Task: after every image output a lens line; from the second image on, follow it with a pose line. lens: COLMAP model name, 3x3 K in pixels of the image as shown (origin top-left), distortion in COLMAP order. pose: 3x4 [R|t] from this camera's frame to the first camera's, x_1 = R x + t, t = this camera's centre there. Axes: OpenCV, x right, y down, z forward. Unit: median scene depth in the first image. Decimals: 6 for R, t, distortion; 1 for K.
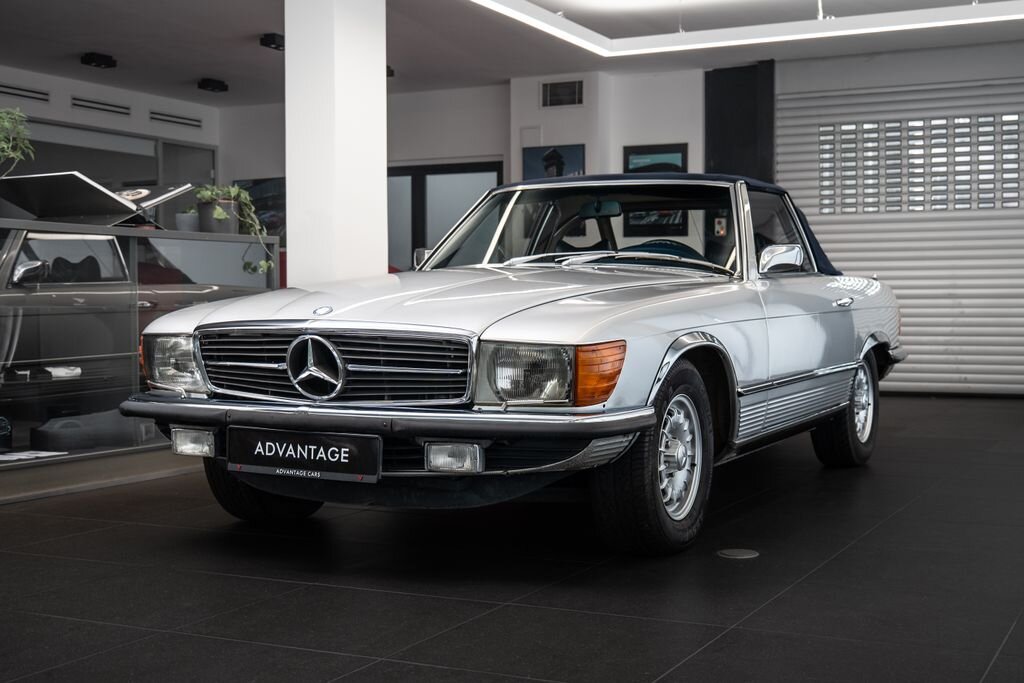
lens RADIAL K [[1360.4, 0, 511.9], [0, 1360.4, 345.9], [0, 0, 1]] dist [0.004201, 0.000000]
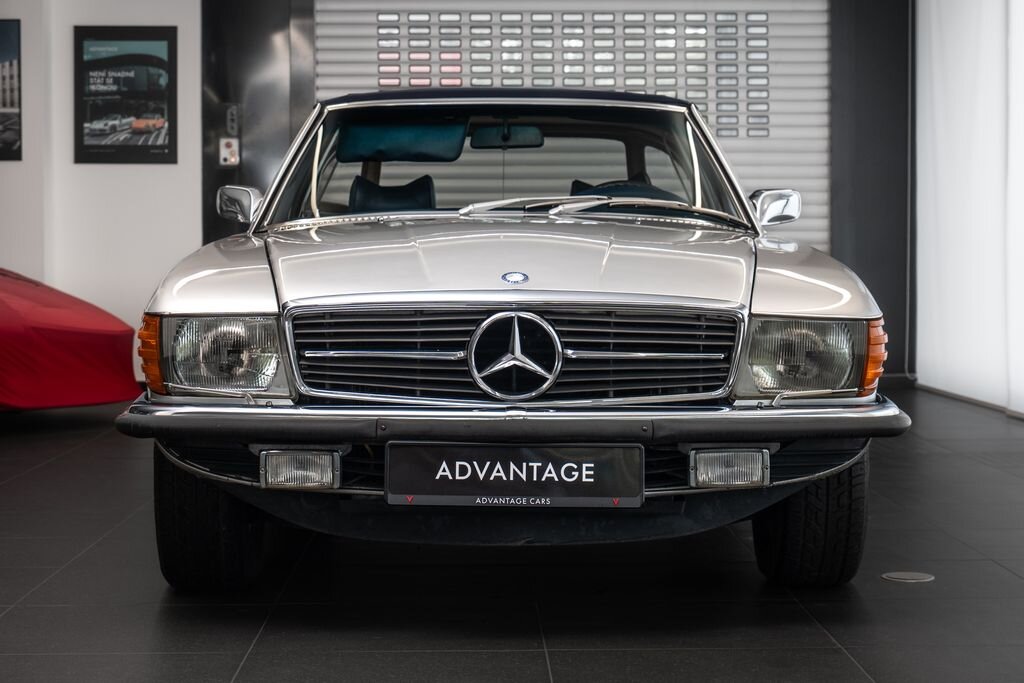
lens RADIAL K [[2089.0, 0, 512.4], [0, 2089.0, 330.9], [0, 0, 1]] dist [0.018148, 0.000000]
pose [[0.885713, -0.016254, 0.463948, -0.666307], [0.015487, 0.999865, 0.005464, -0.003362], [-0.463975, 0.002345, 0.885845, 0.013676]]
